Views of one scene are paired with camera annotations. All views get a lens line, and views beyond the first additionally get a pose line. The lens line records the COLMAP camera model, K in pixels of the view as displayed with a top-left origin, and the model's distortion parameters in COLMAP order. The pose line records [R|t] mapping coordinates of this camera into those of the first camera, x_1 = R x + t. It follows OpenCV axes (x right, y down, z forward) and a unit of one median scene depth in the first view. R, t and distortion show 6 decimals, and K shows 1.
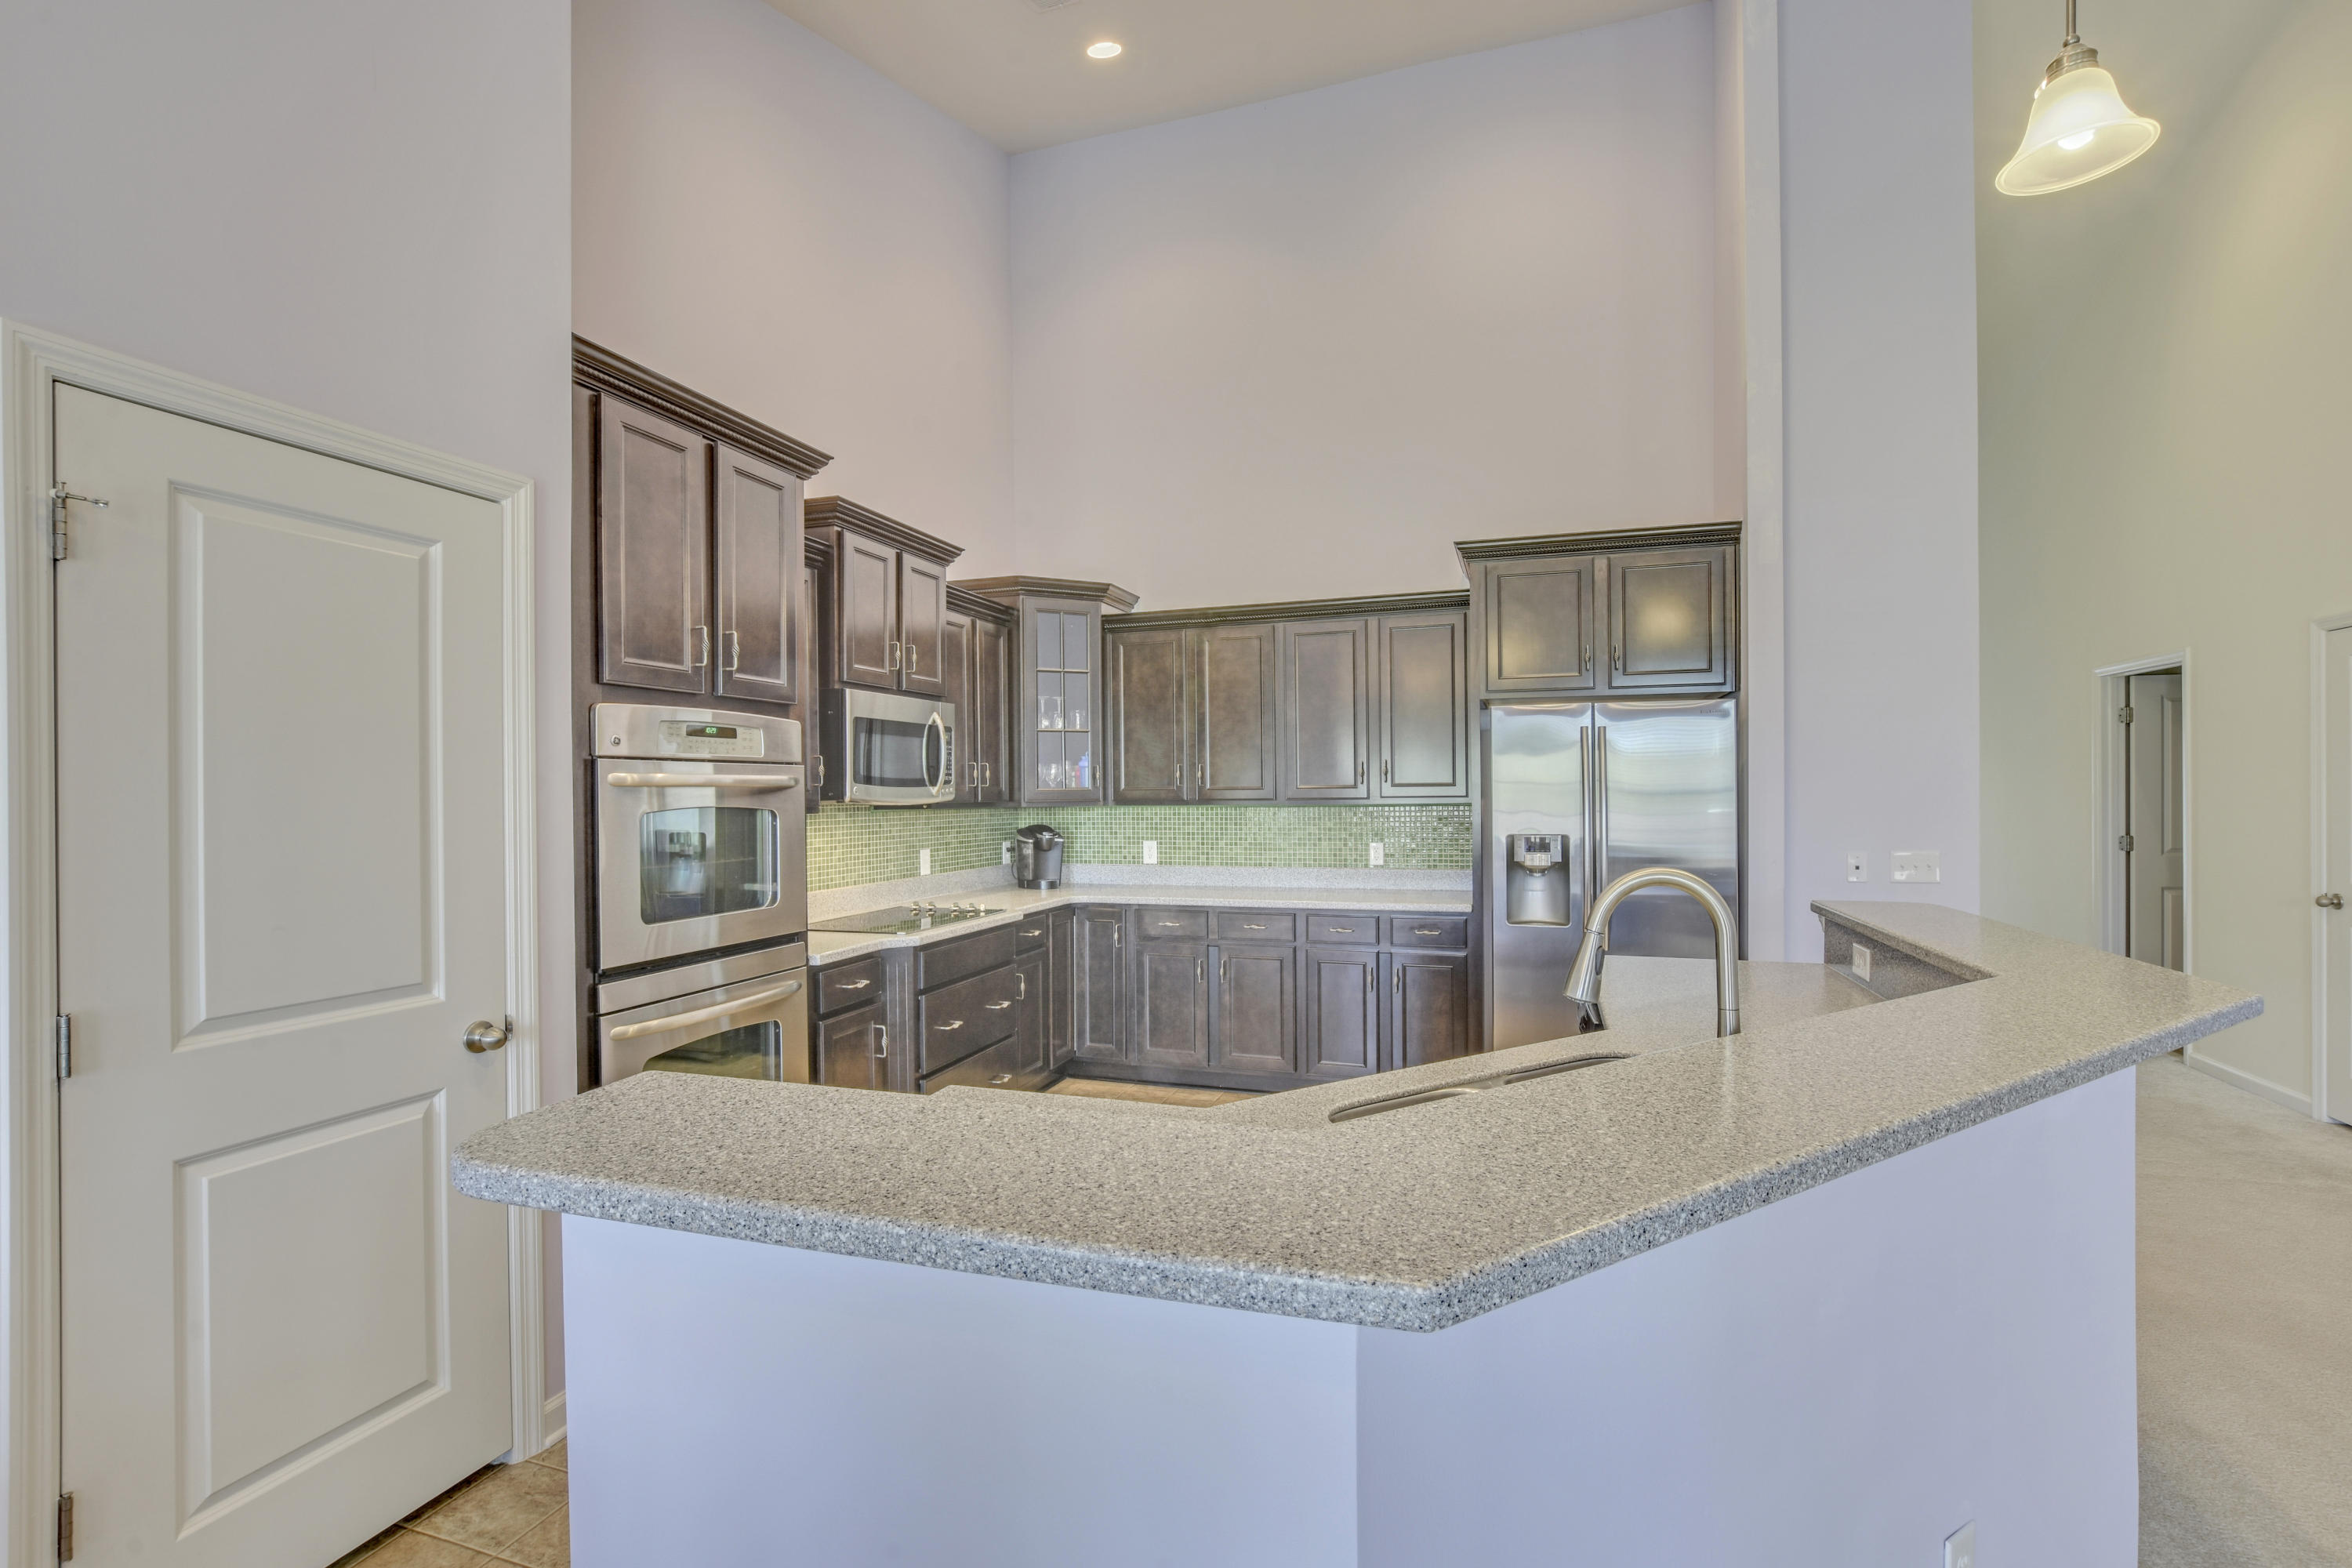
lens RADIAL K [[1053.3, 0, 1176.0], [0, 1053.3, 784.0], [0, 0, 1]] dist [0.000033, 0.000204]
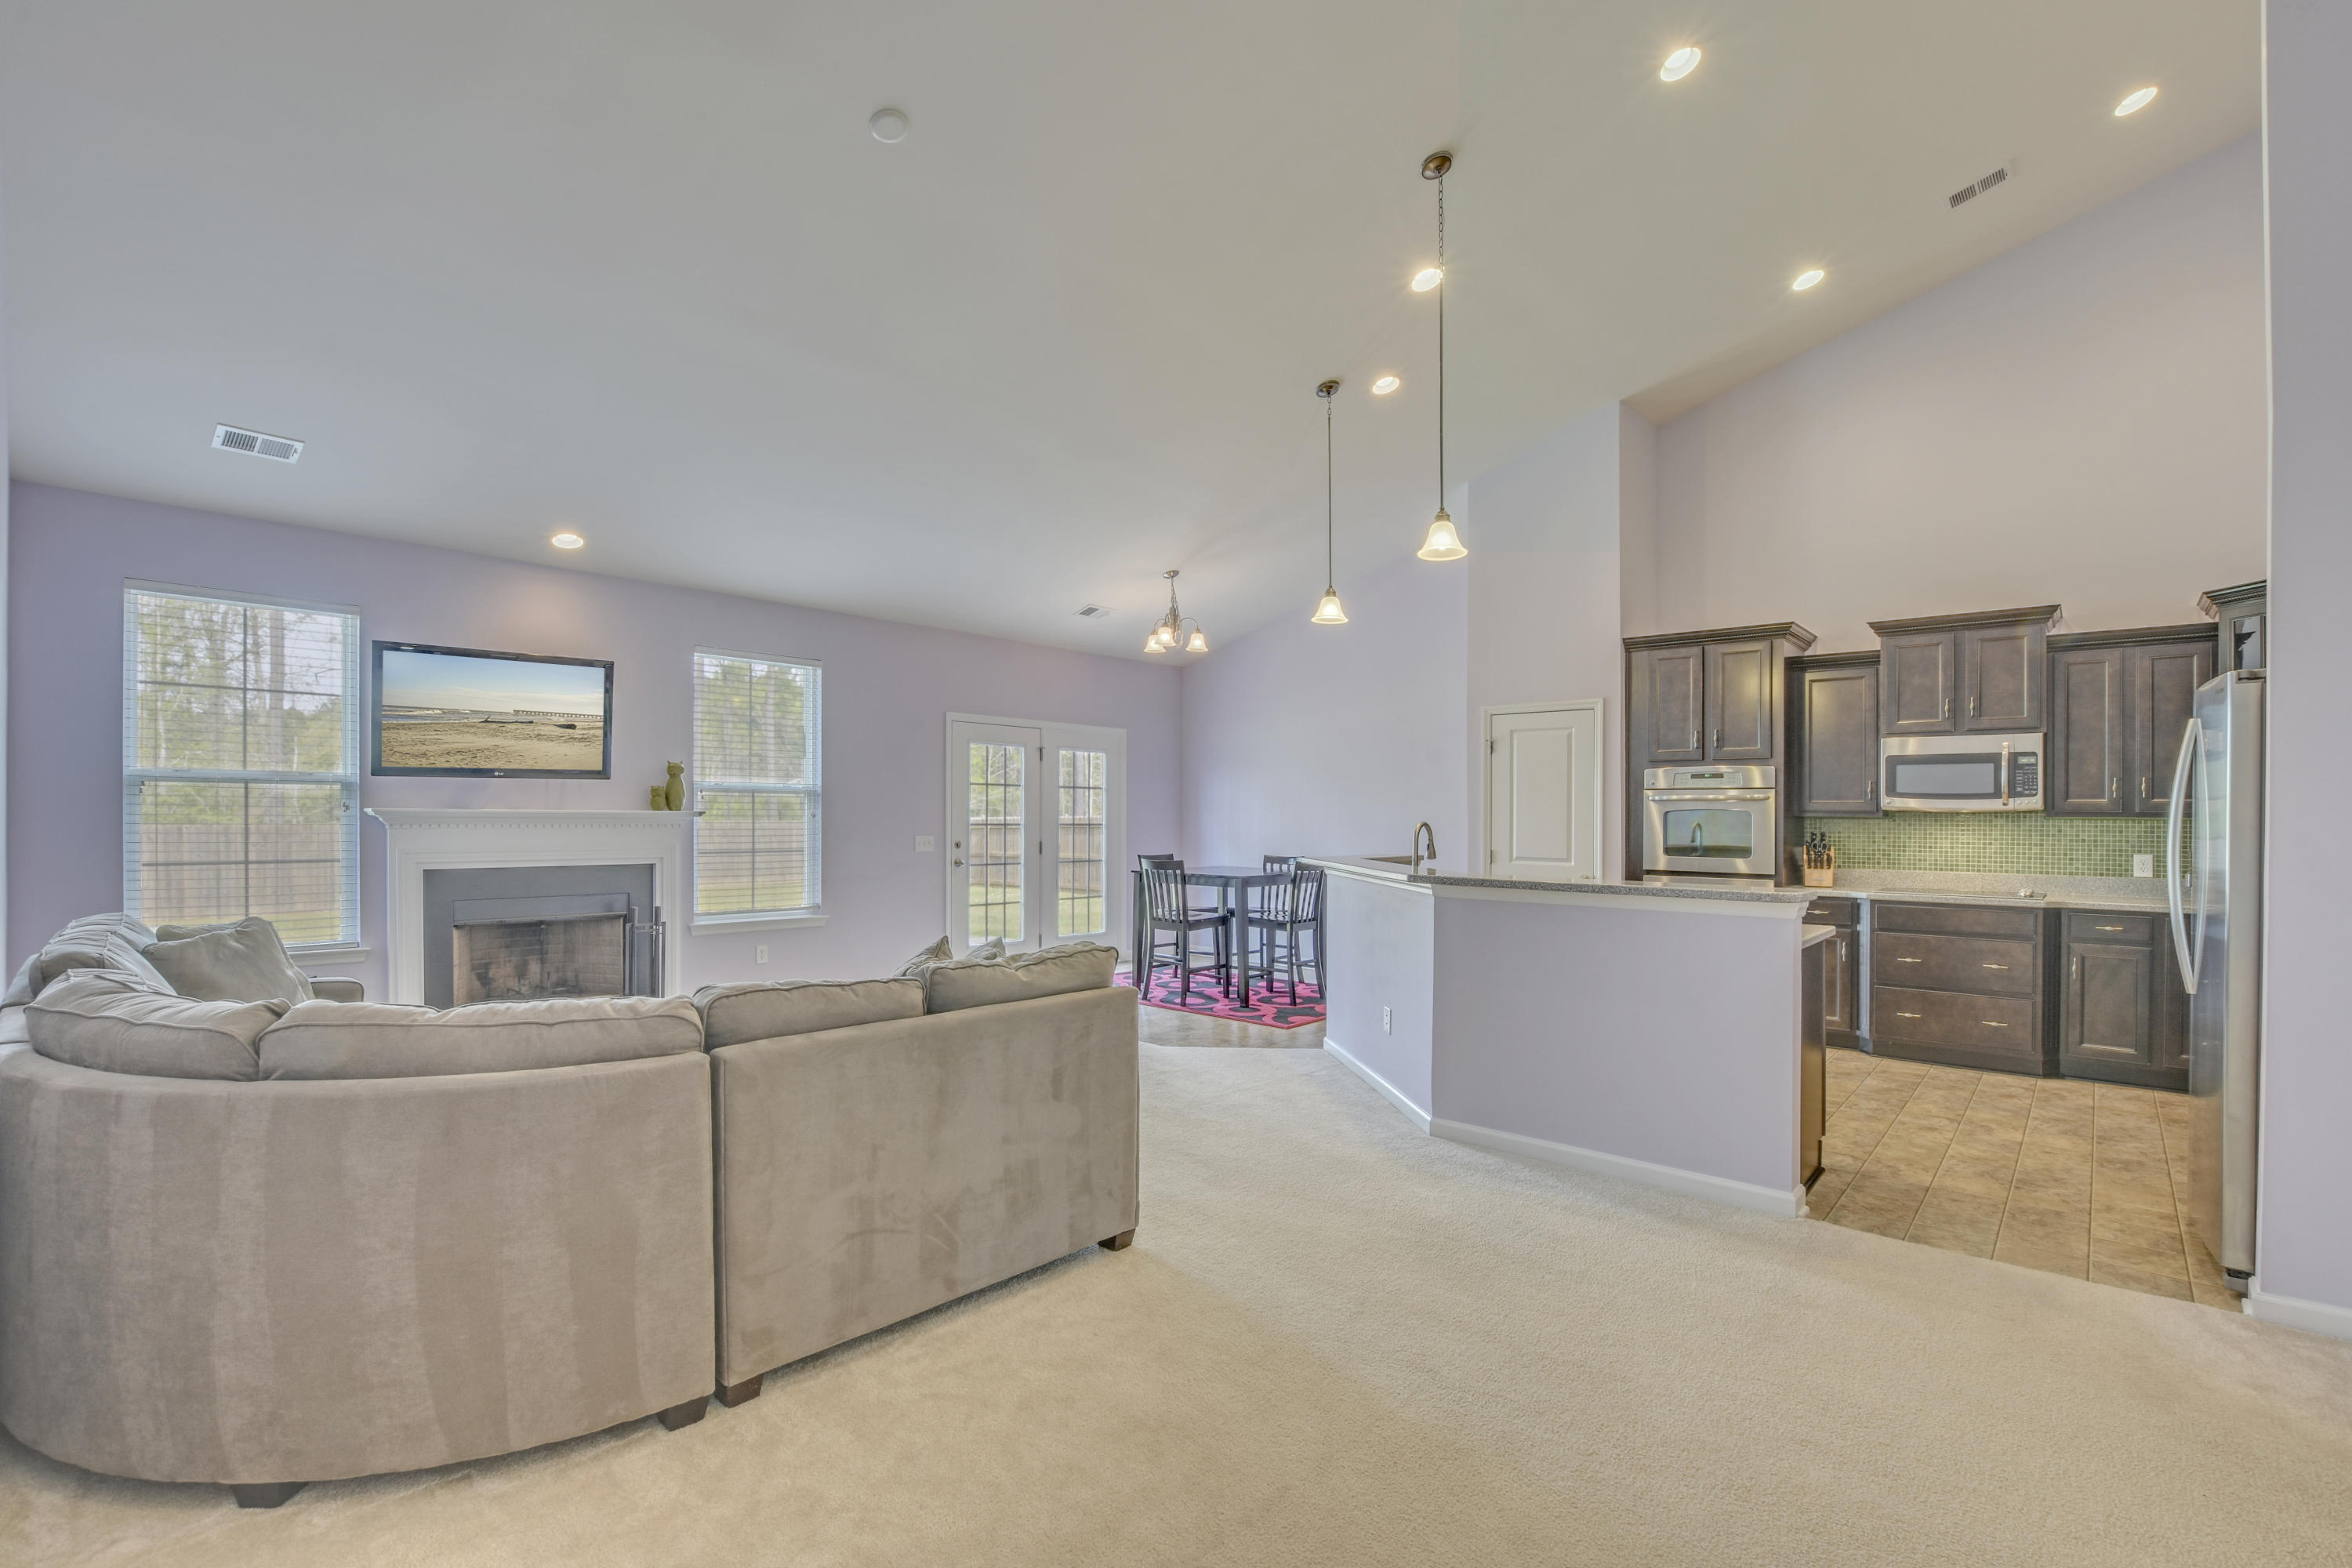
lens RADIAL K [[1057.4, 0, 1185.3], [0, 1057.4, 810.2], [0, 0, 1]] dist [-0.013361, -0.000002]
pose [[-0.405868, 0.000929, -0.913931, 1.378625], [0.002755, 0.999996, -0.000207, 0.014083], [0.913927, -0.002602, -0.405869, 0.600455]]
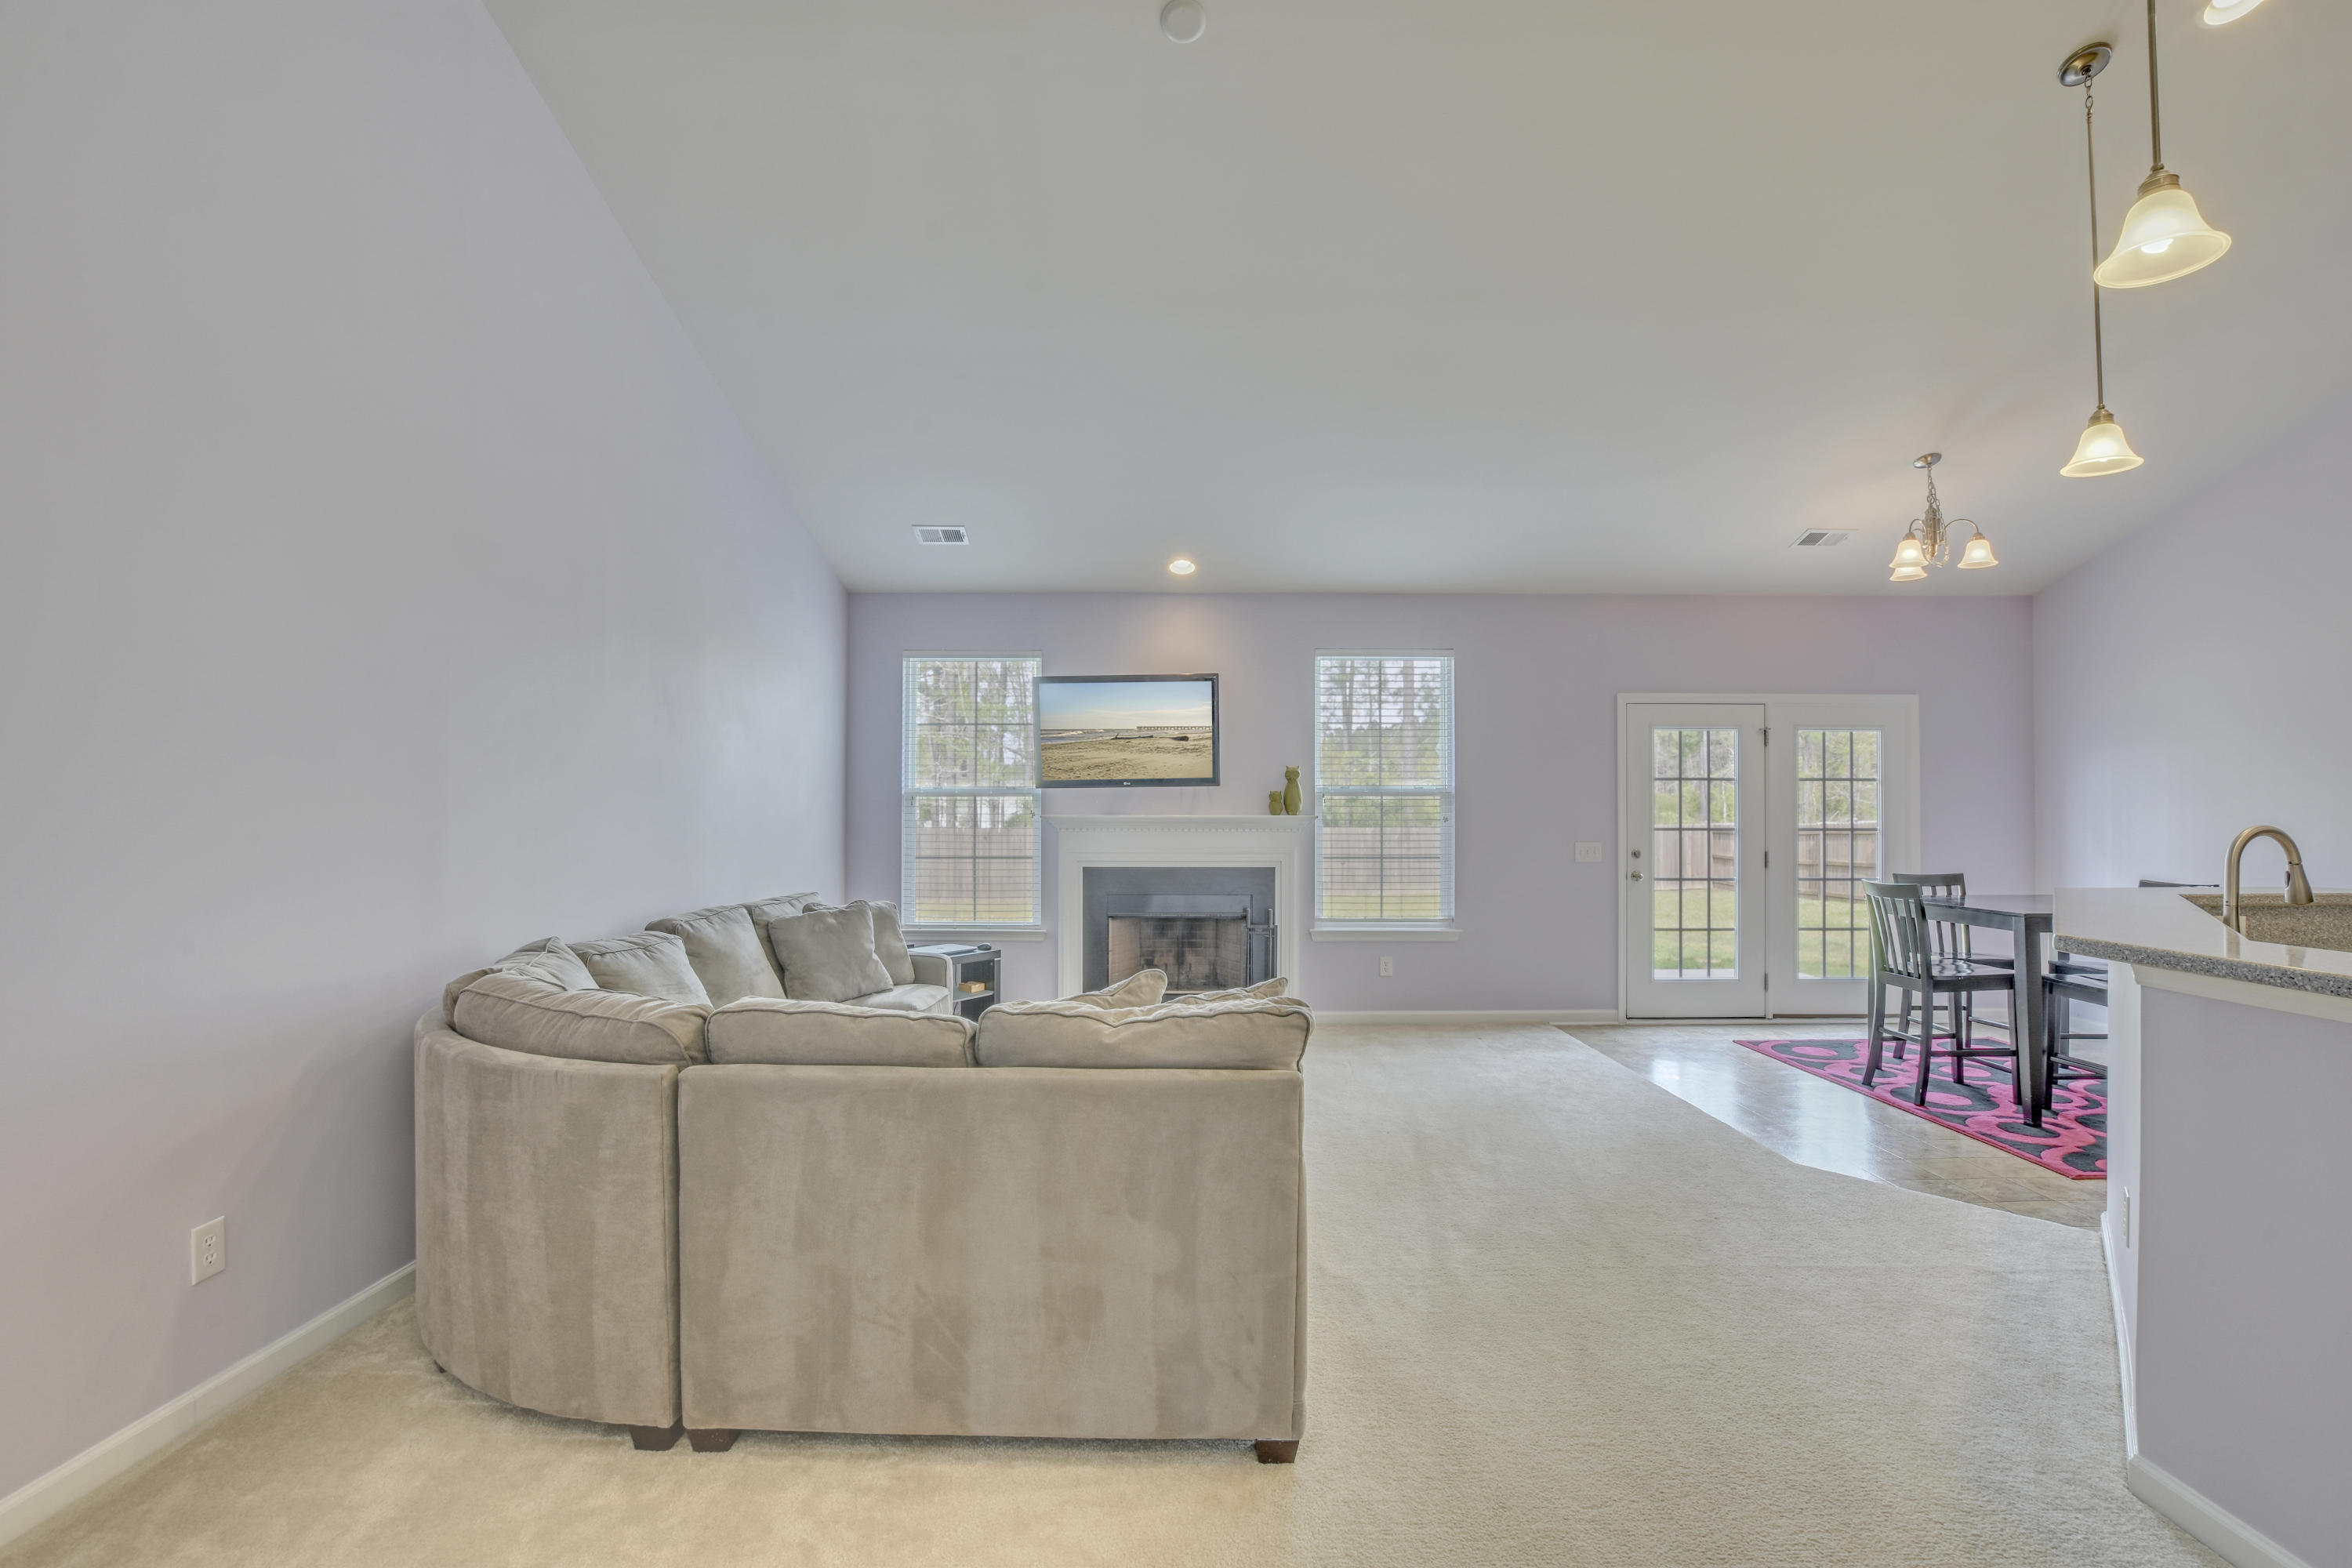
lens RADIAL K [[1054.7, 0, 1170.8], [0, 1054.7, 793.1], [0, 0, 1]] dist [-0.027177, 0.000692]
pose [[-0.953225, 0.001662, -0.302256, 0.912896], [0.010006, 0.999610, -0.026058, 0.018361], [0.302095, -0.027863, -0.952871, 0.721588]]
